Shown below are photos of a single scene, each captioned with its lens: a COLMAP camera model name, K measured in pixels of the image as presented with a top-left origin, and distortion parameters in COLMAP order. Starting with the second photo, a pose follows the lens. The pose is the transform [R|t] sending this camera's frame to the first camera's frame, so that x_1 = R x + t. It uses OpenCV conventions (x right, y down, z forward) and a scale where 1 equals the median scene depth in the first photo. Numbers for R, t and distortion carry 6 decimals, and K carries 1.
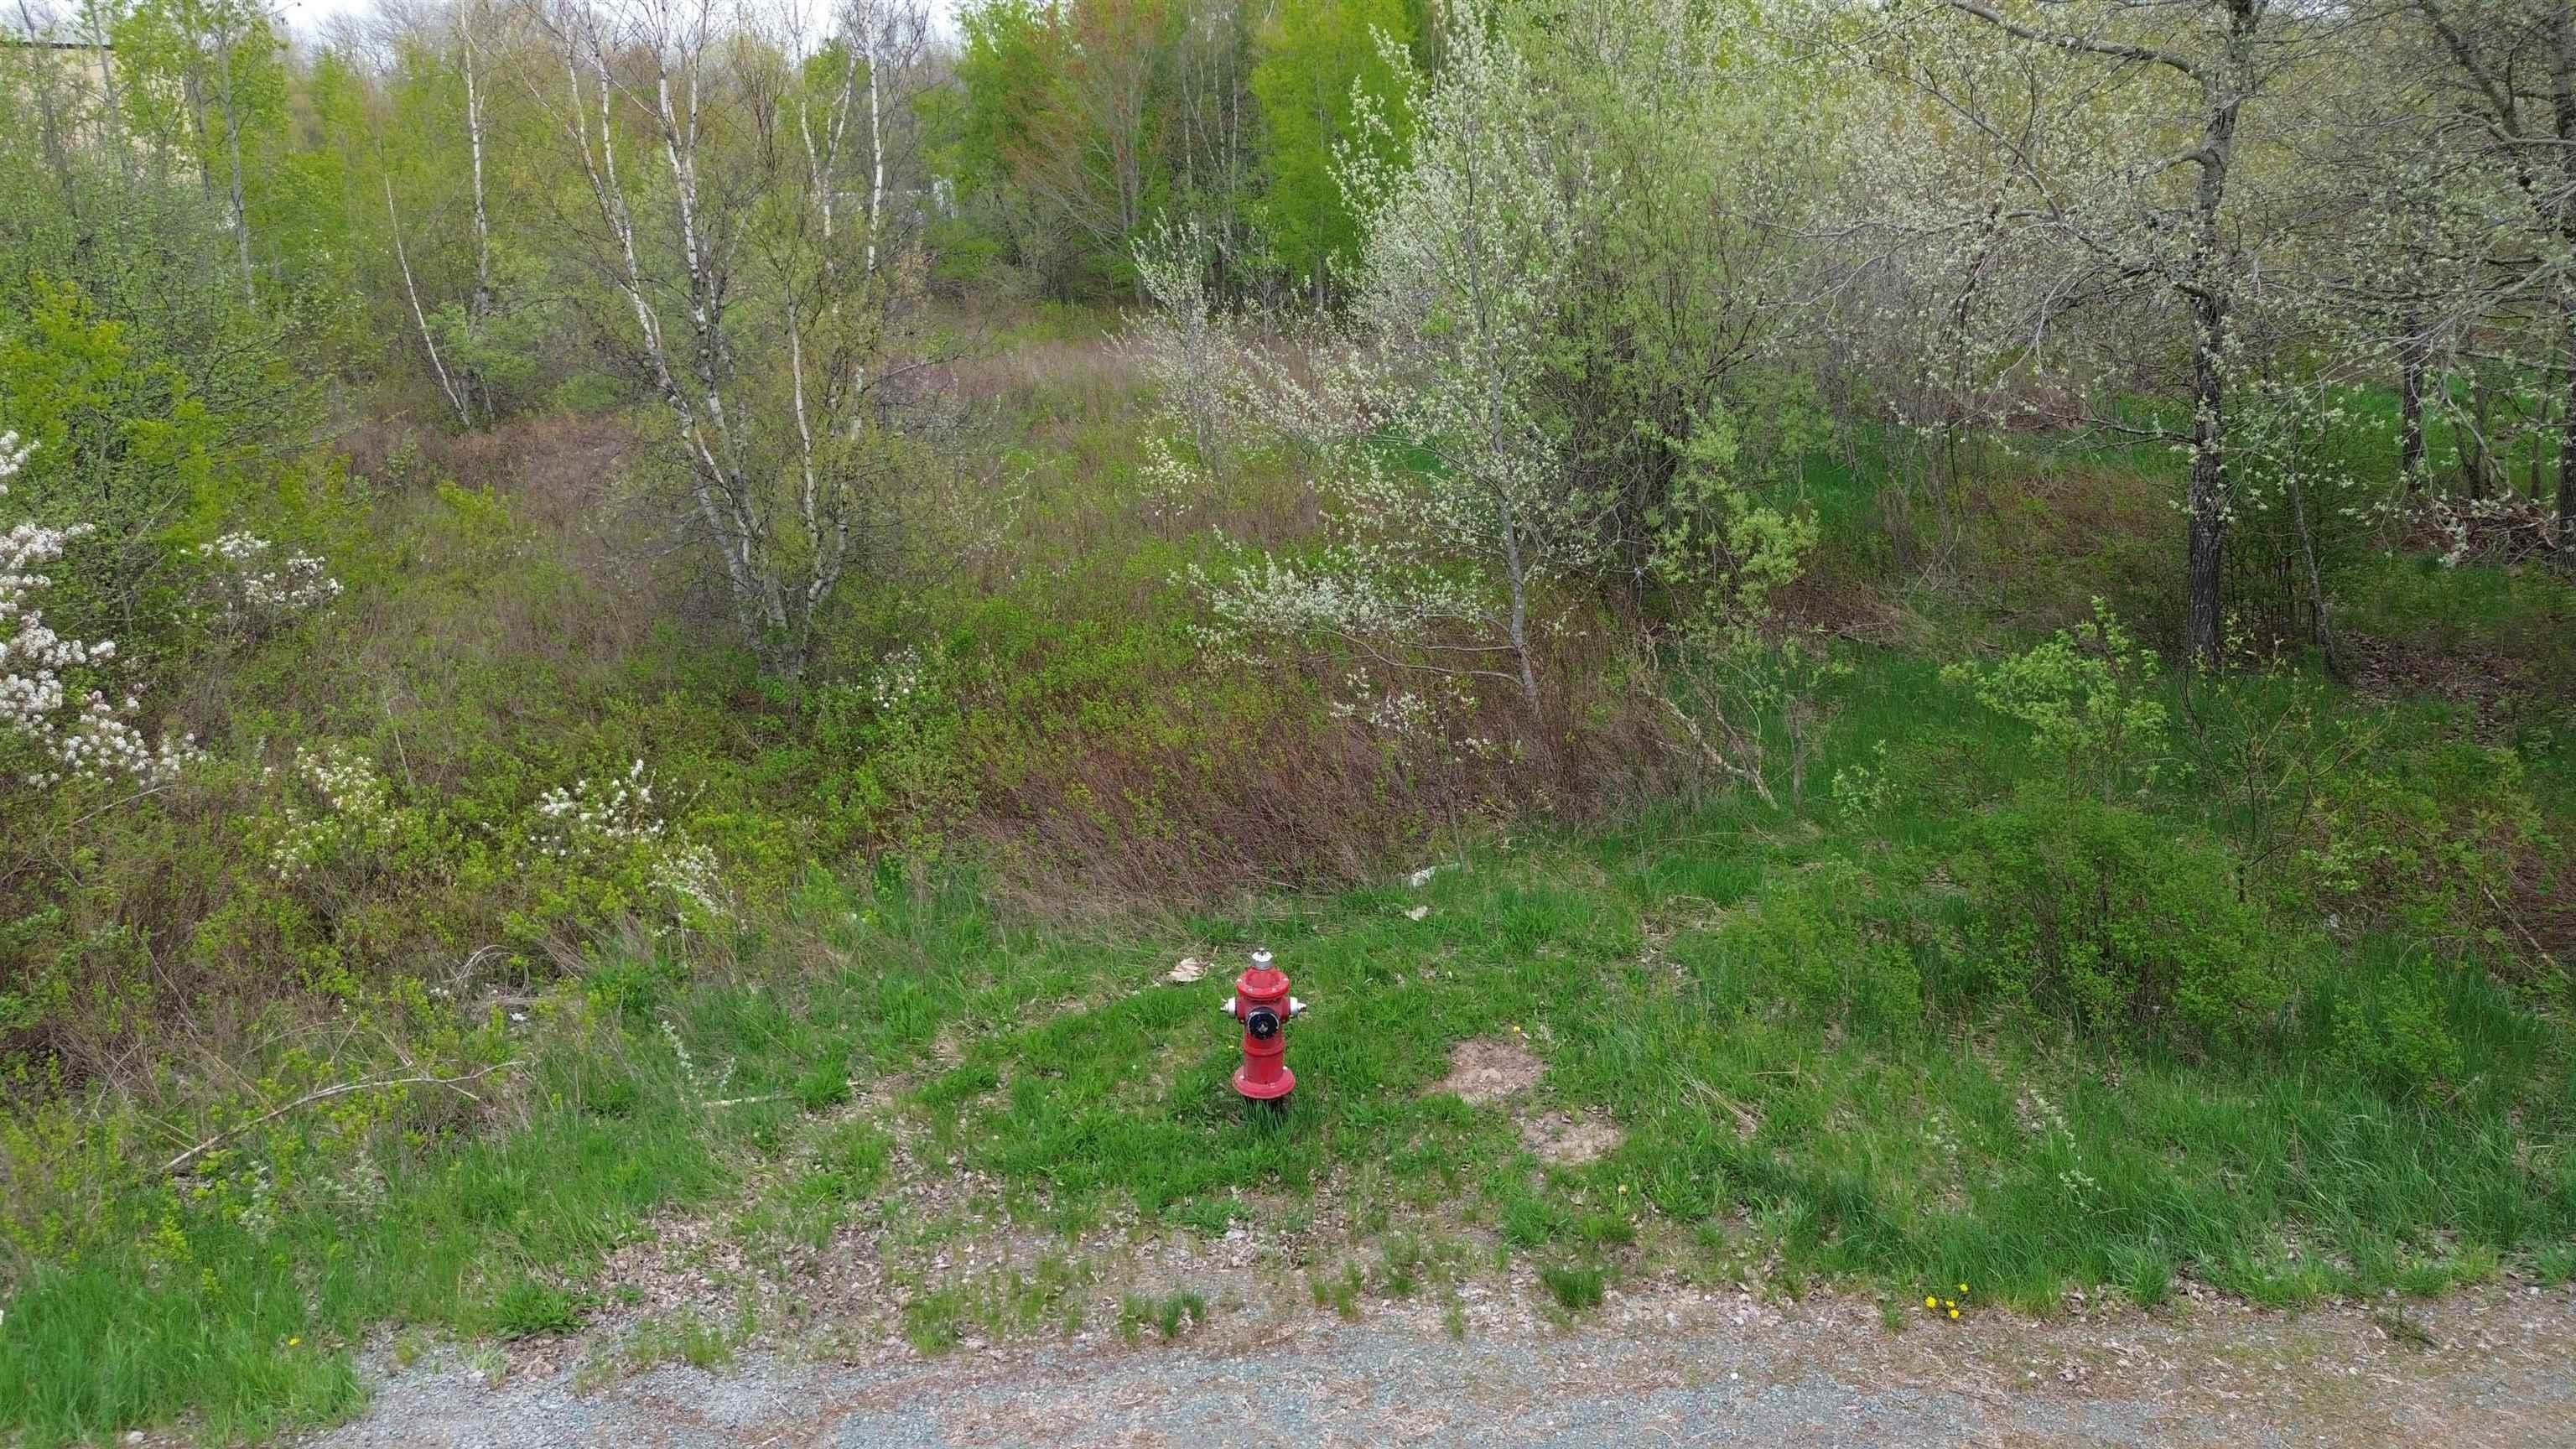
lens RADIAL K [[1821.7, 0, 1280.4], [0, 1821.7, 716.7], [0, 0, 1]] dist [0.053709, -0.025165]
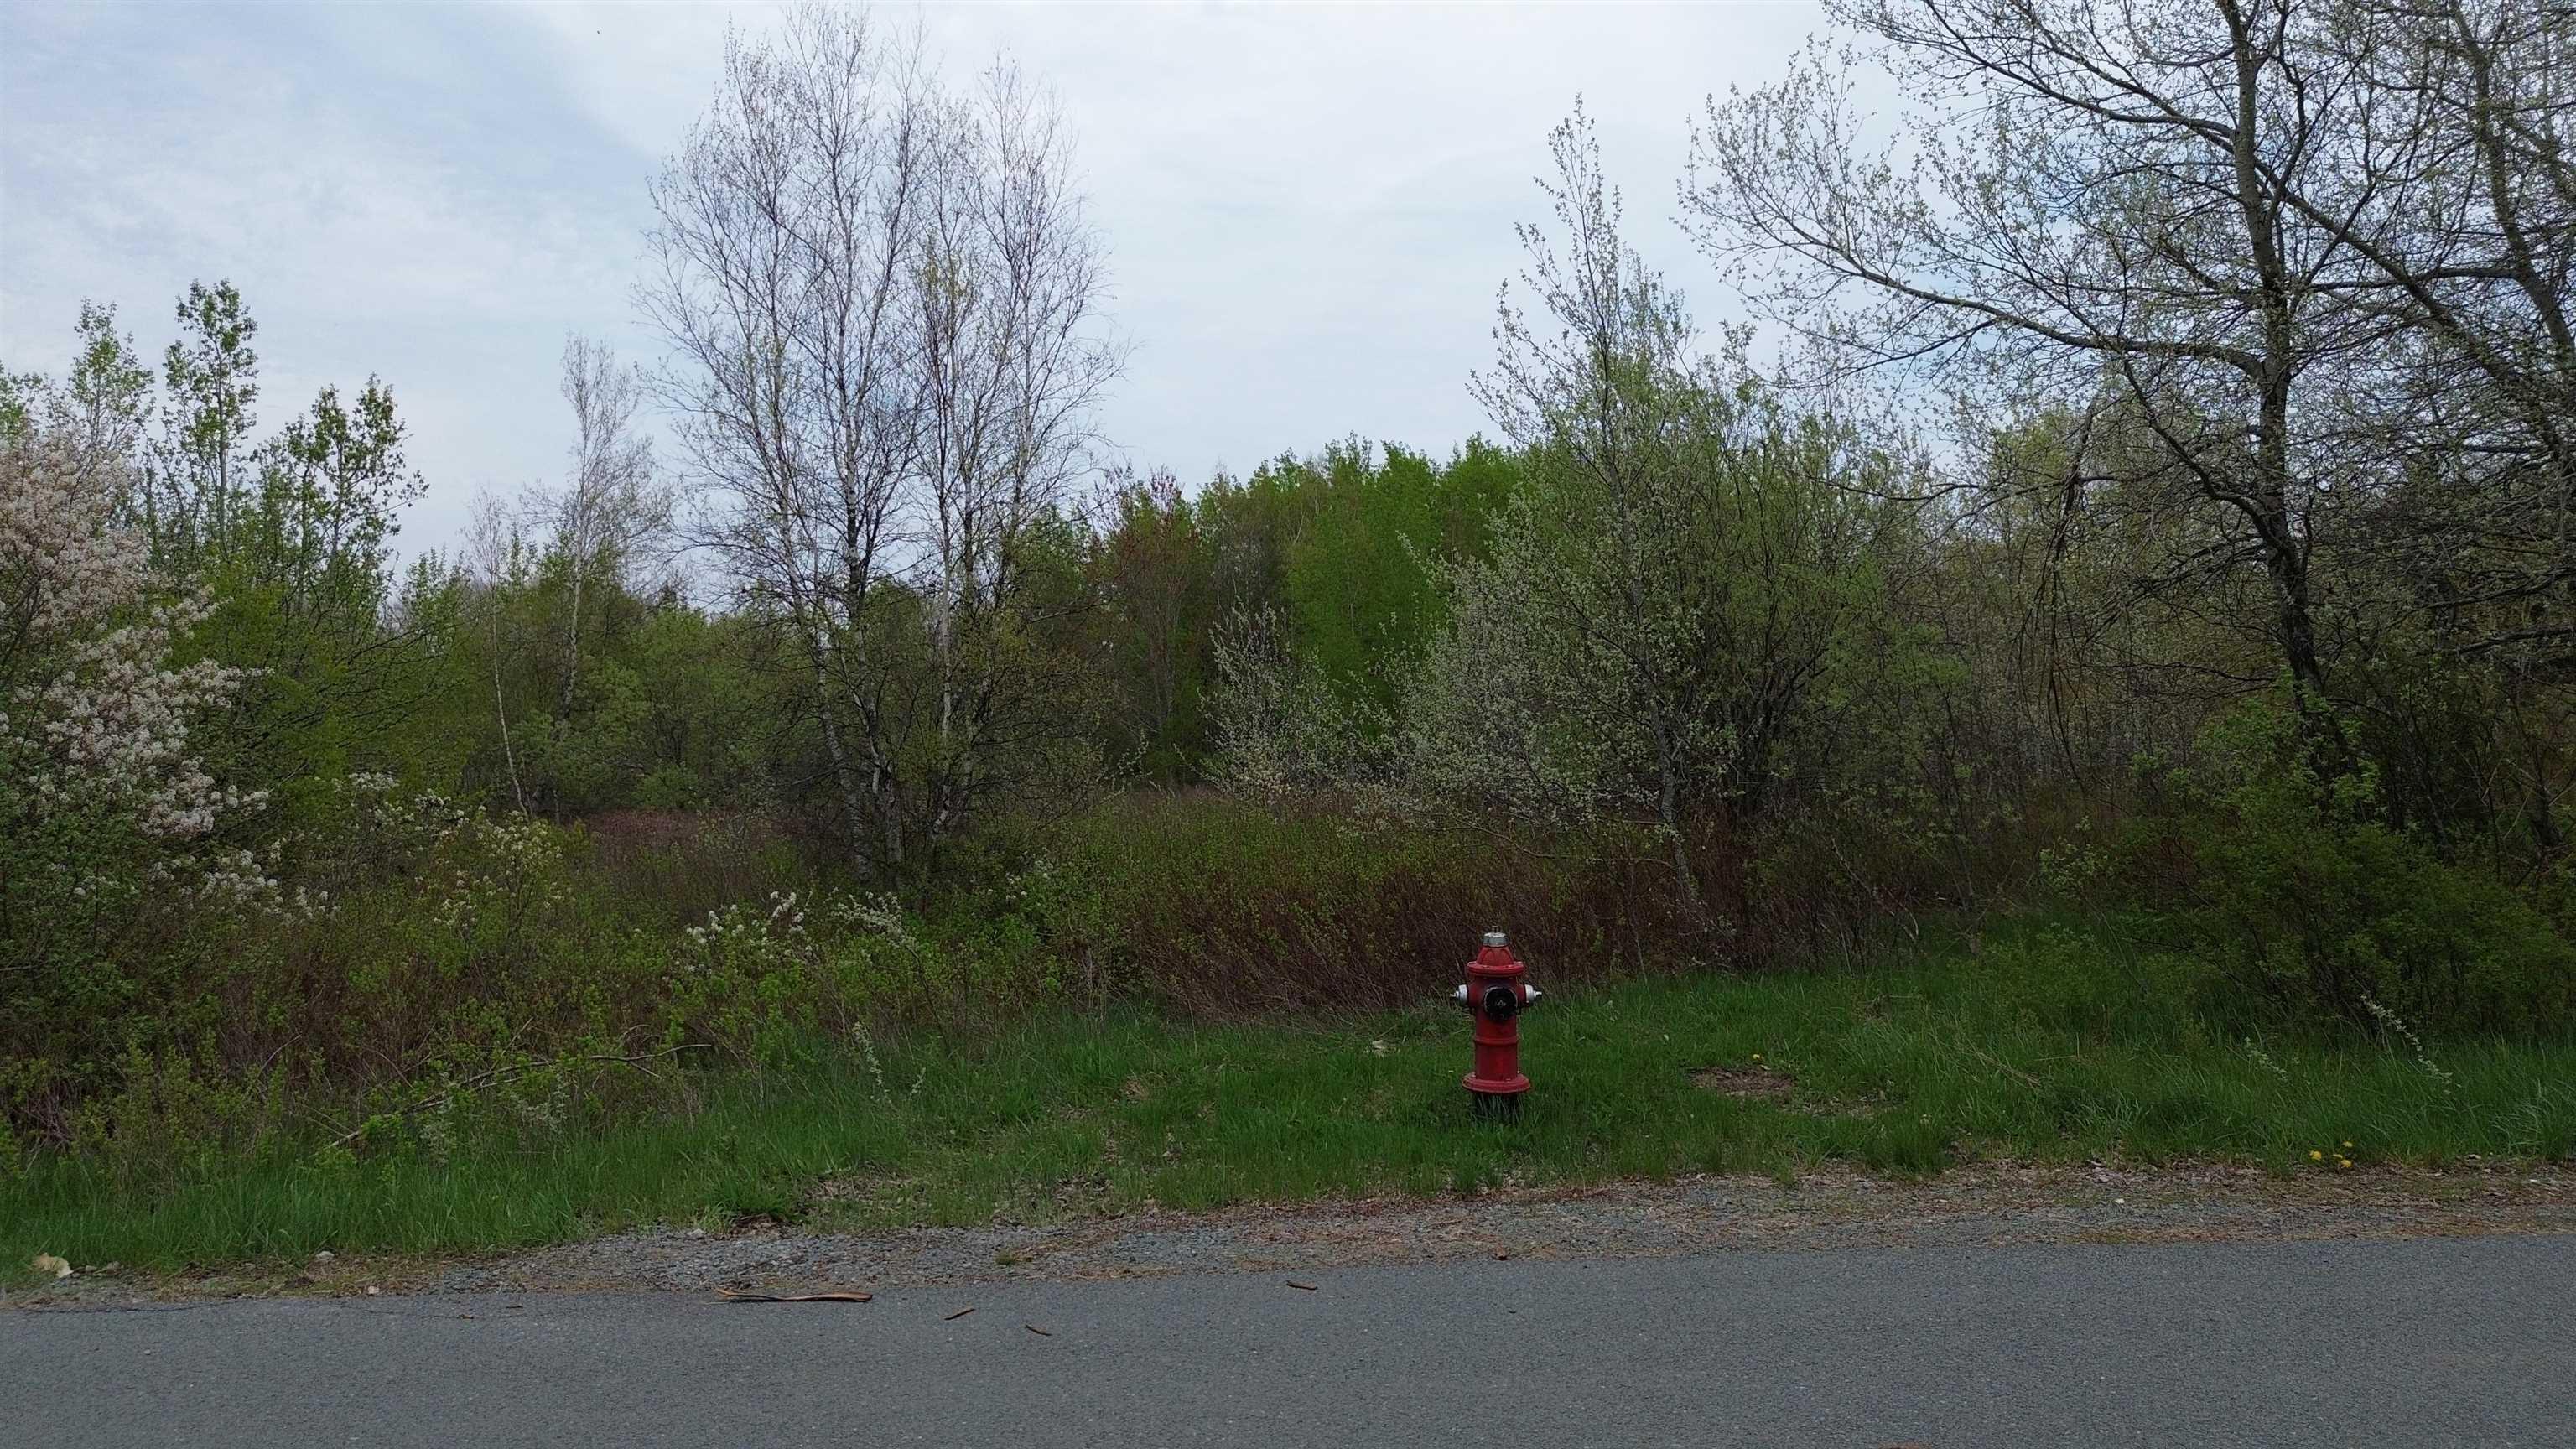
lens RADIAL K [[1821.7, 0, 1288.6], [0, 1821.7, 728.2], [0, 0, 1]] dist [0.053709, -0.025165]
pose [[0.999919, 0.009213, 0.008759, -0.123167], [-0.006131, 0.953106, -0.302576, 0.305643], [-0.011136, 0.302498, 0.953085, 0.052349]]
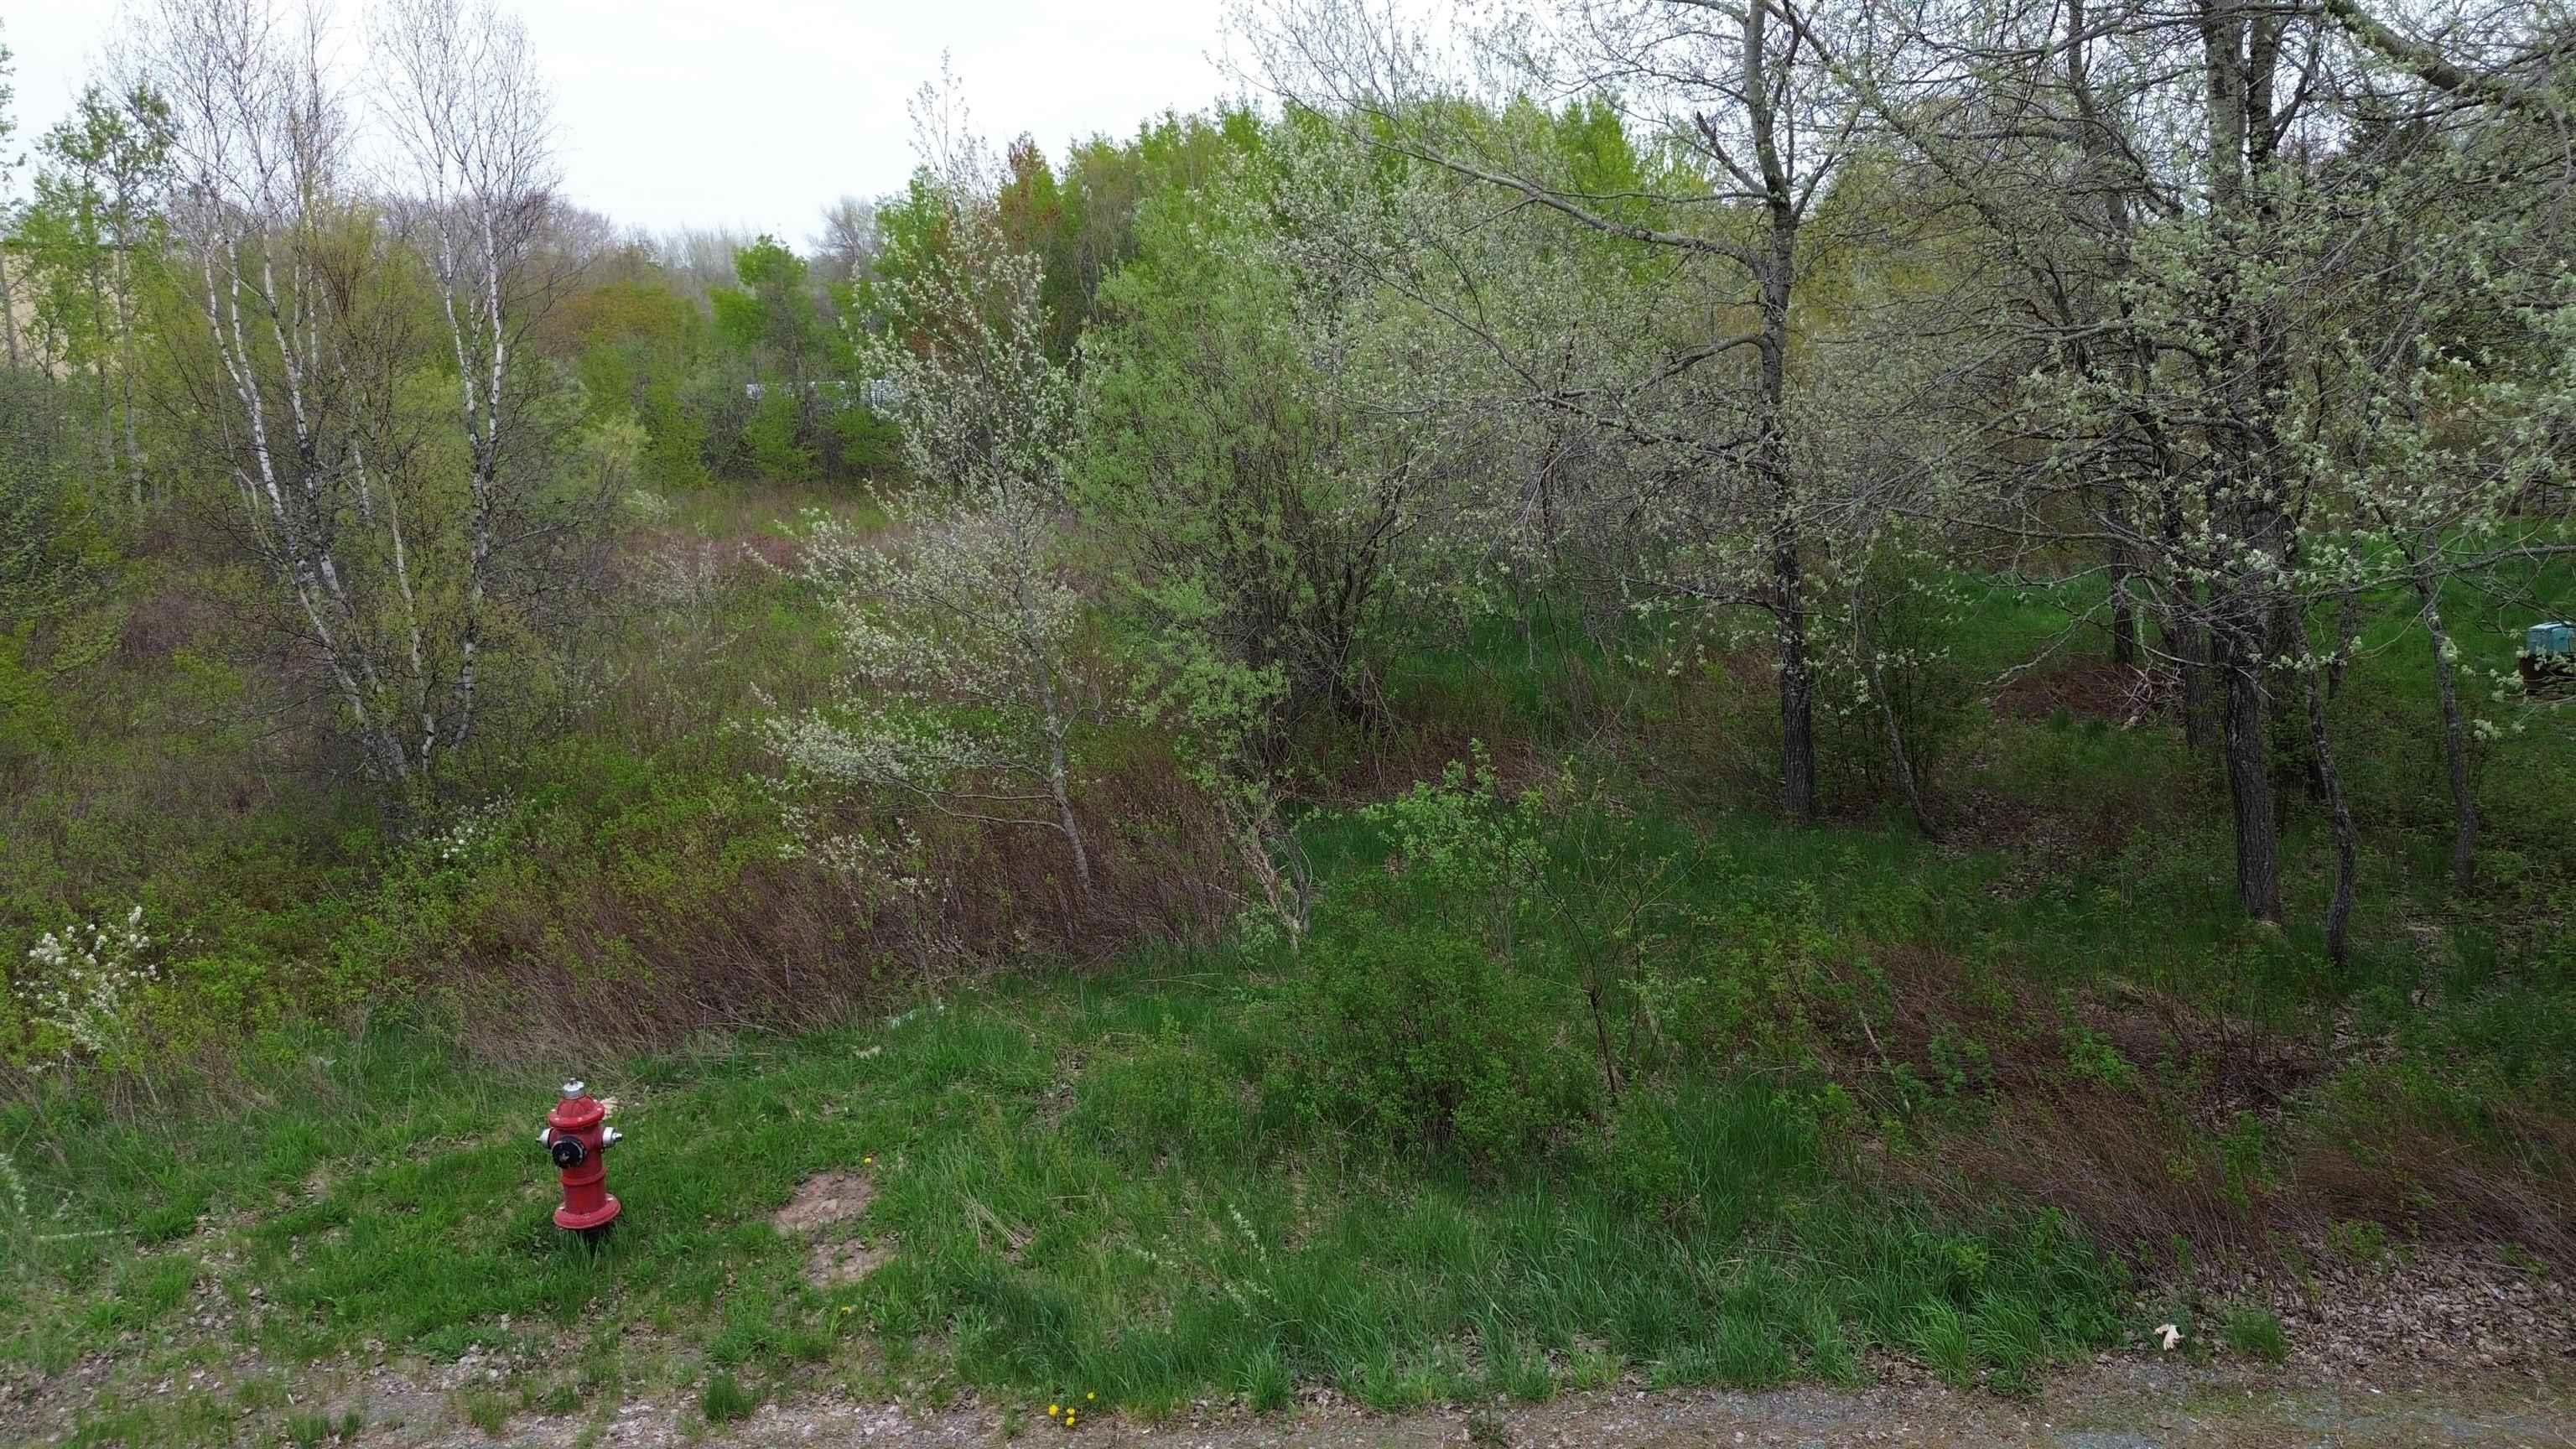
lens RADIAL K [[1821.7, 0, 1278.8], [0, 1821.7, 715.8], [0, 0, 1]] dist [0.053709, -0.025165]
pose [[0.999994, 0.002948, 0.001622, 0.365586], [-0.002770, 0.994956, -0.100271, 0.025976], [-0.001909, 0.100266, 0.994959, -0.047932]]
